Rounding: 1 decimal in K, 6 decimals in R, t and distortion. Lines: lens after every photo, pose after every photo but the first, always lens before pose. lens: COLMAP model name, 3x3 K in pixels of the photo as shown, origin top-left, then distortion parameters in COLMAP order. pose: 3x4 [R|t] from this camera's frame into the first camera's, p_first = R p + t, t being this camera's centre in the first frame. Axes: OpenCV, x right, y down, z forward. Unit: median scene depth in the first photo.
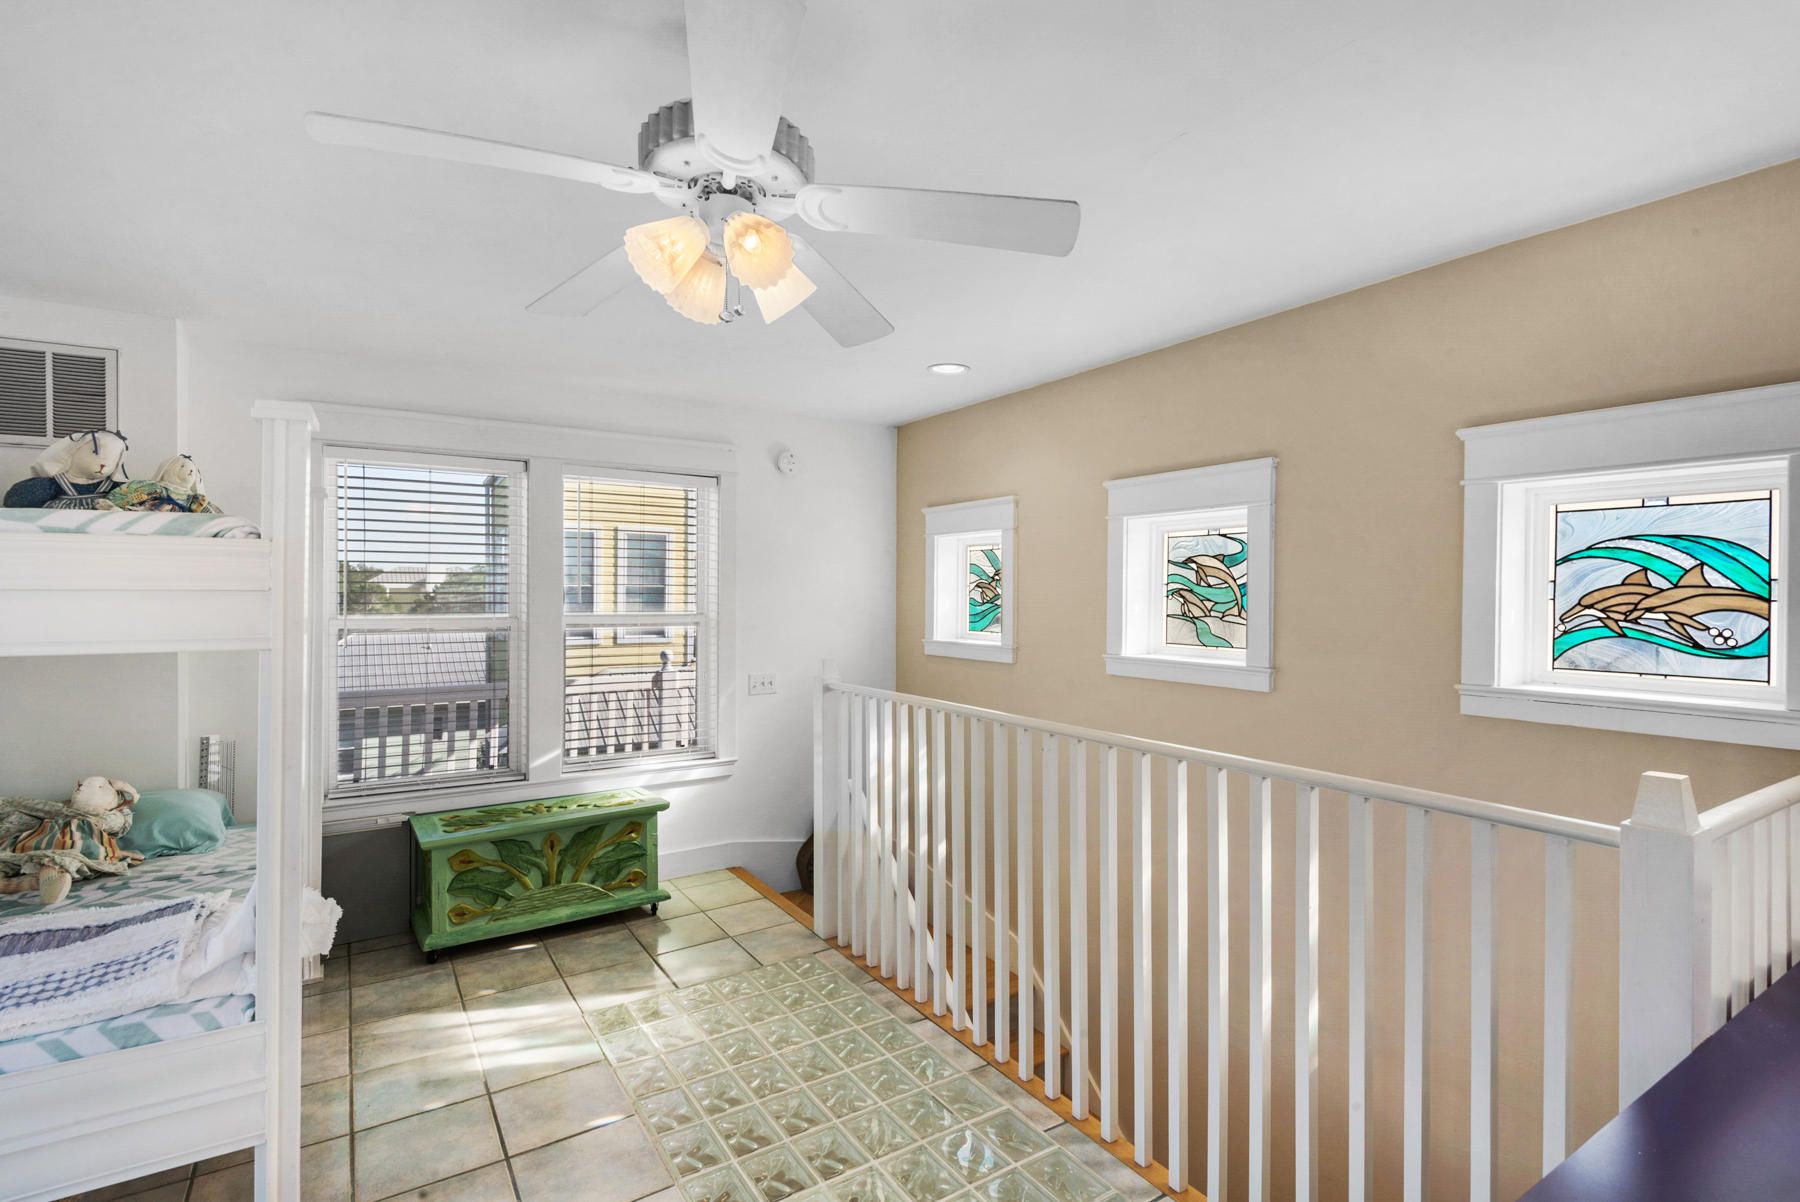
lens RADIAL K [[862.7, 0, 902.2], [0, 862.7, 600.2], [0, 0, 1]] dist [0.007671, -0.006067]
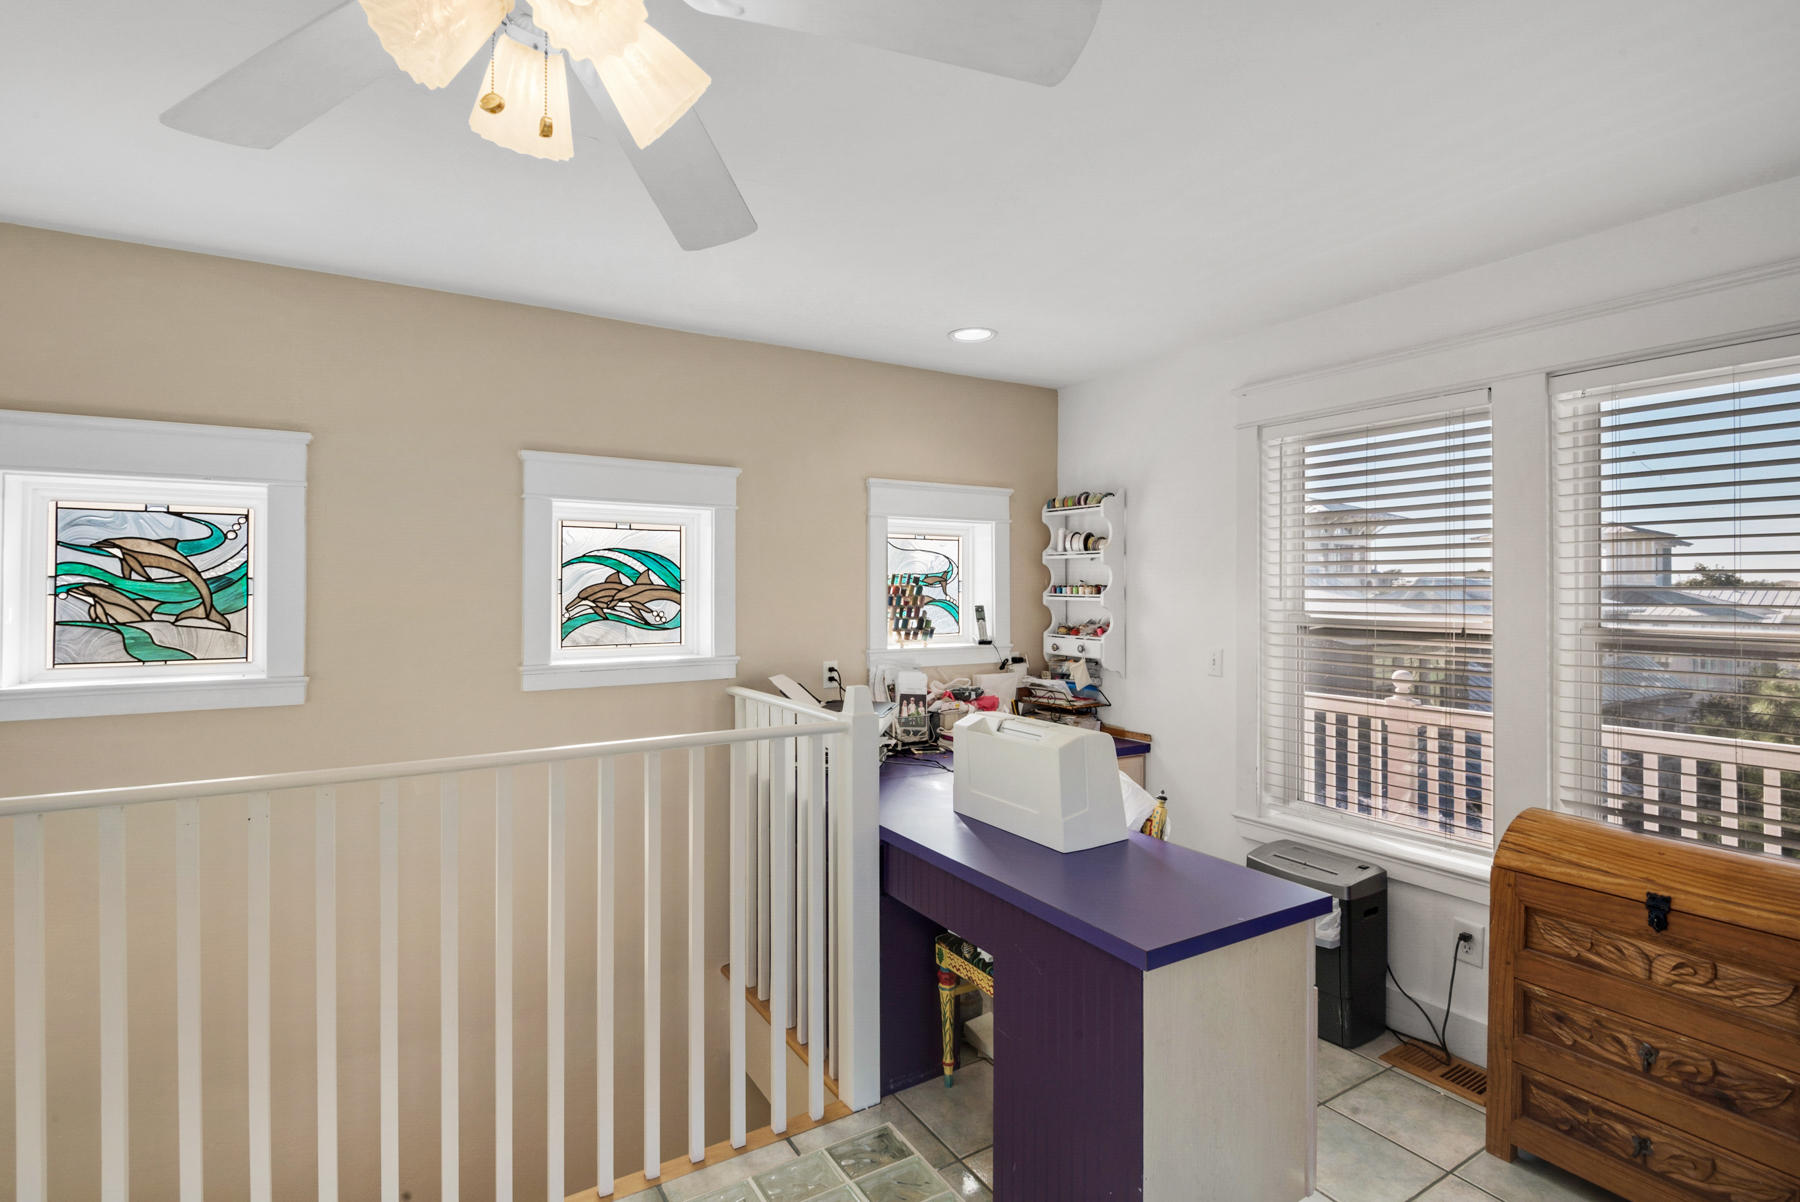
lens RADIAL K [[862.7, 0, 901.9], [0, 862.7, 587.3], [0, 0, 1]] dist [0.007671, -0.006067]
pose [[0.003673, -0.010274, 0.999940, -0.438595], [0.002927, 0.999943, 0.010263, -0.018035], [-0.999989, 0.002889, 0.003703, 0.395299]]
